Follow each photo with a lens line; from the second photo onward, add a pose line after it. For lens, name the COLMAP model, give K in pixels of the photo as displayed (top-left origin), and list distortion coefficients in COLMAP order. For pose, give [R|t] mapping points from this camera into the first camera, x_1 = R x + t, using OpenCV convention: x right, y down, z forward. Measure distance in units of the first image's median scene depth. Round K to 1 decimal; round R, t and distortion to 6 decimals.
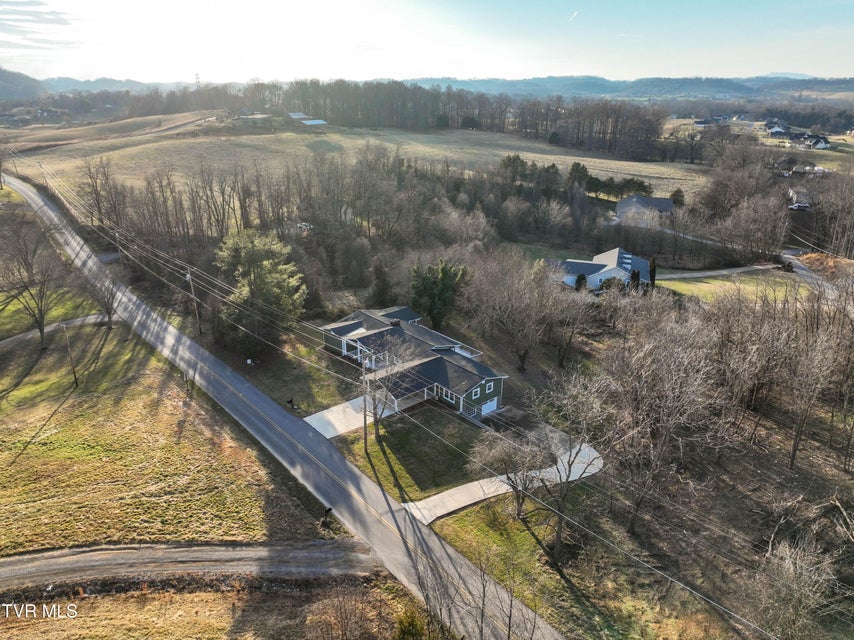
lens RADIAL K [[599.6, 0, 429.6], [0, 599.6, 319.6], [0, 0, 1]] dist [-0.001330, 0.020526]
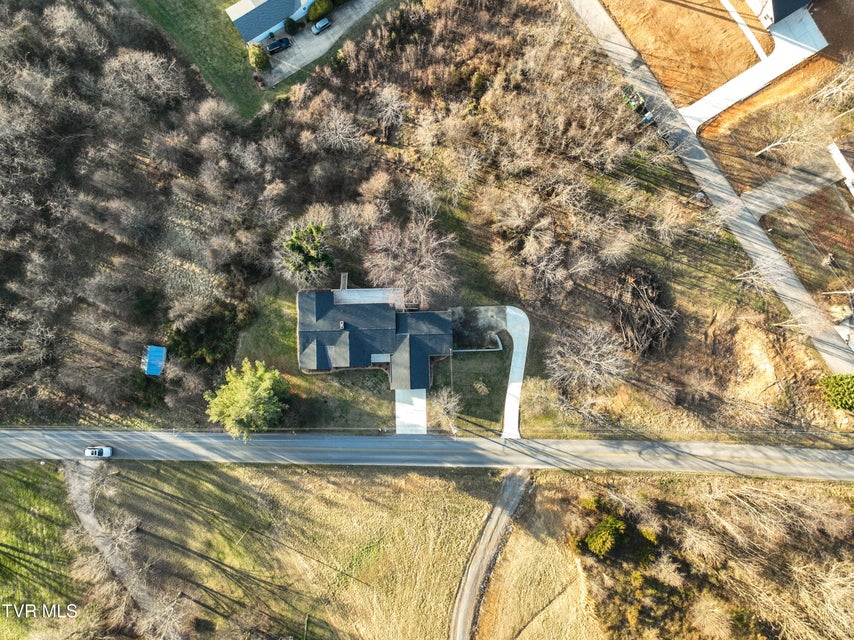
lens RADIAL K [[599.6, 0, 429.6], [0, 599.6, 319.6], [0, 0, 1]] dist [-0.001330, 0.020526]
pose [[0.634329, -0.772182, 0.036915, 0.032239], [0.269998, 0.266036, 0.925379, -1.595483], [-0.724381, -0.577027, 0.377242, 0.552323]]
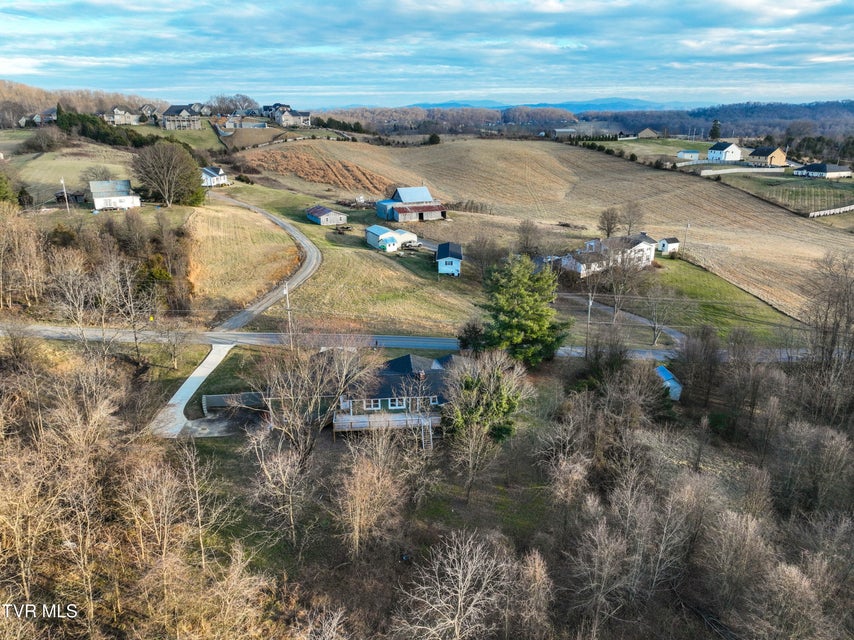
lens RADIAL K [[599.6, 0, 429.6], [0, 599.6, 319.6], [0, 0, 1]] dist [-0.001330, 0.020526]
pose [[-0.585920, 0.261892, -0.766884, 0.868671], [-0.303847, 0.806301, 0.507500, -0.757944], [0.751249, 0.530369, -0.392852, 1.865978]]
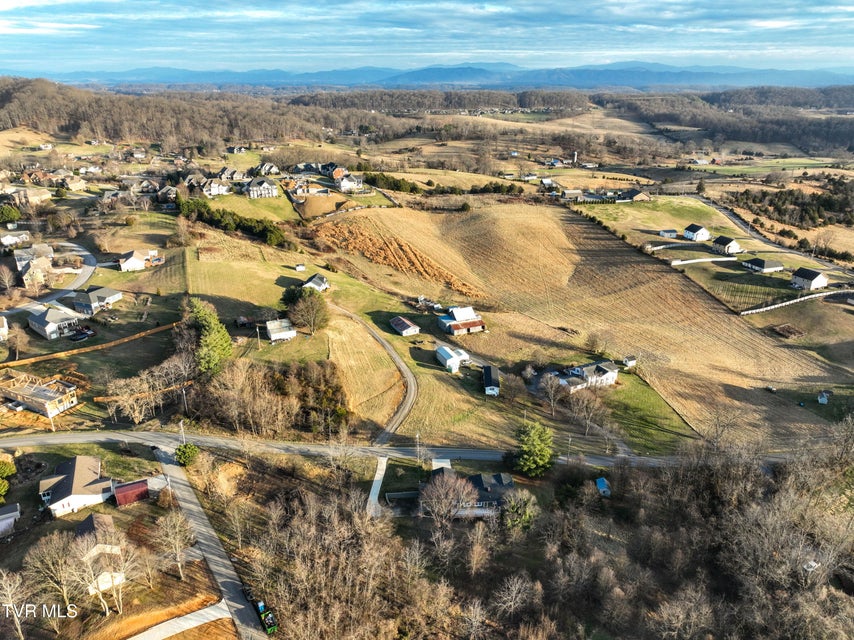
lens RADIAL K [[599.6, 0, 429.6], [0, 599.6, 319.6], [0, 0, 1]] dist [-0.001330, 0.020526]
pose [[-0.602322, 0.297254, -0.740843, 1.953731], [-0.304528, 0.772325, 0.557474, -2.119549], [0.737883, 0.561386, -0.374666, 1.816394]]
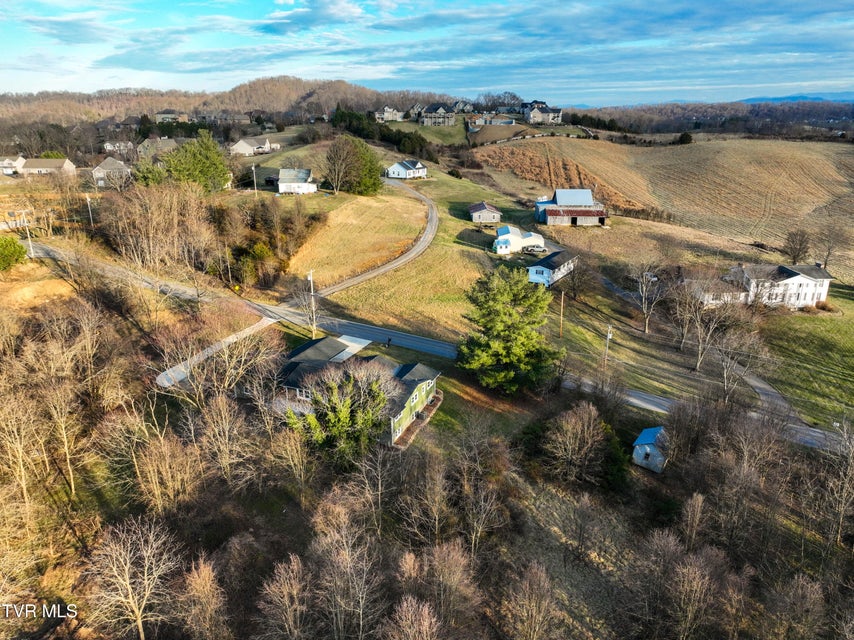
lens RADIAL K [[601.6, 0, 428.8], [0, 601.6, 310.5], [0, 0, 1]] dist [-0.003234, 0.023717]
pose [[-0.898285, 0.139324, -0.416741, 0.299824], [-0.163366, 0.774531, 0.611075, -0.916727], [0.407916, 0.617001, -0.672989, 2.245202]]
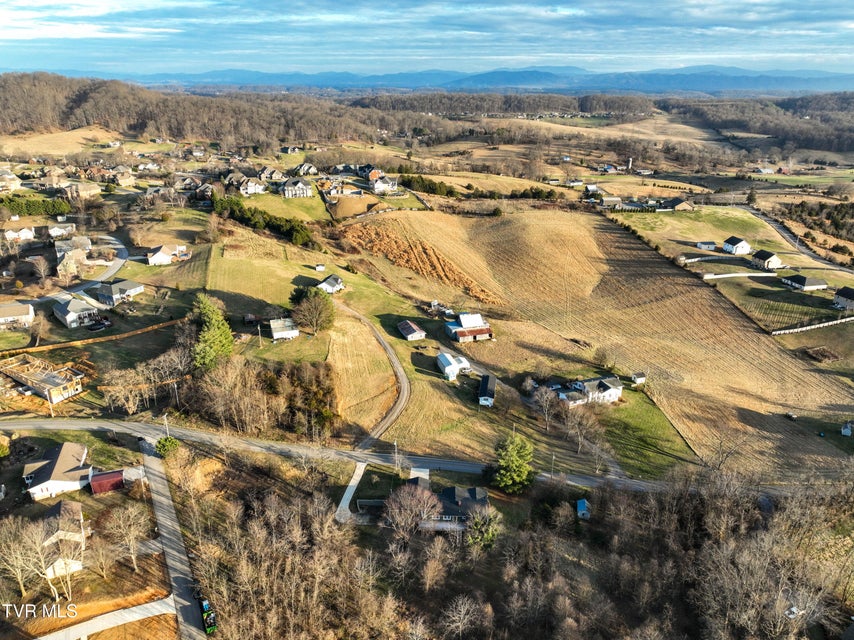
lens RADIAL K [[599.6, 0, 429.6], [0, 599.6, 319.6], [0, 0, 1]] dist [-0.001330, 0.020526]
pose [[-0.680375, 0.265936, -0.682912, 1.675603], [-0.285726, 0.761844, 0.581338, -2.211366], [0.674871, 0.590653, -0.442355, 2.039534]]
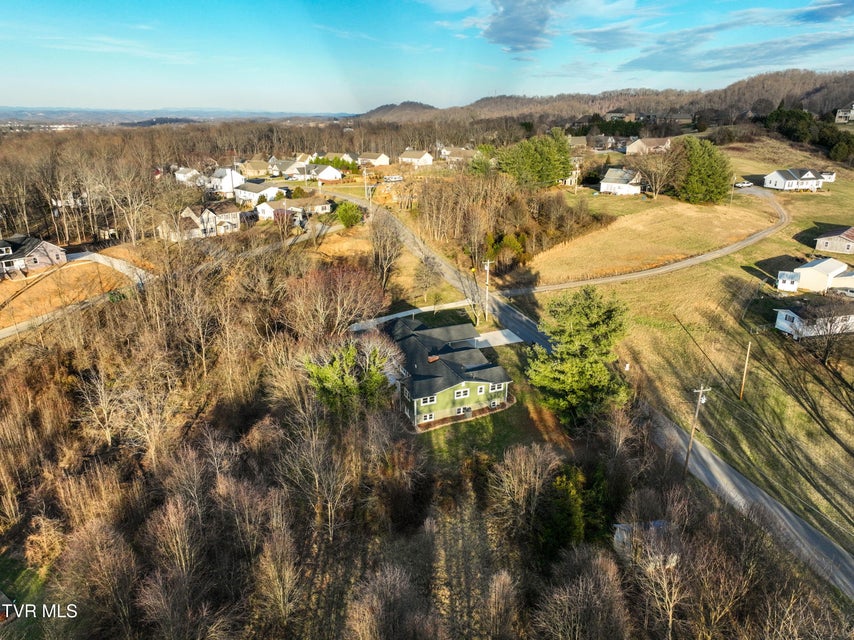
lens RADIAL K [[604.5, 0, 428.5], [0, 604.5, 296.4], [0, 0, 1]] dist [-0.003535, 0.021346]
pose [[-0.951572, -0.085744, 0.295226, -0.468423], [0.119422, 0.781802, 0.611984, -0.955099], [-0.283282, 0.617603, -0.733701, 2.334006]]
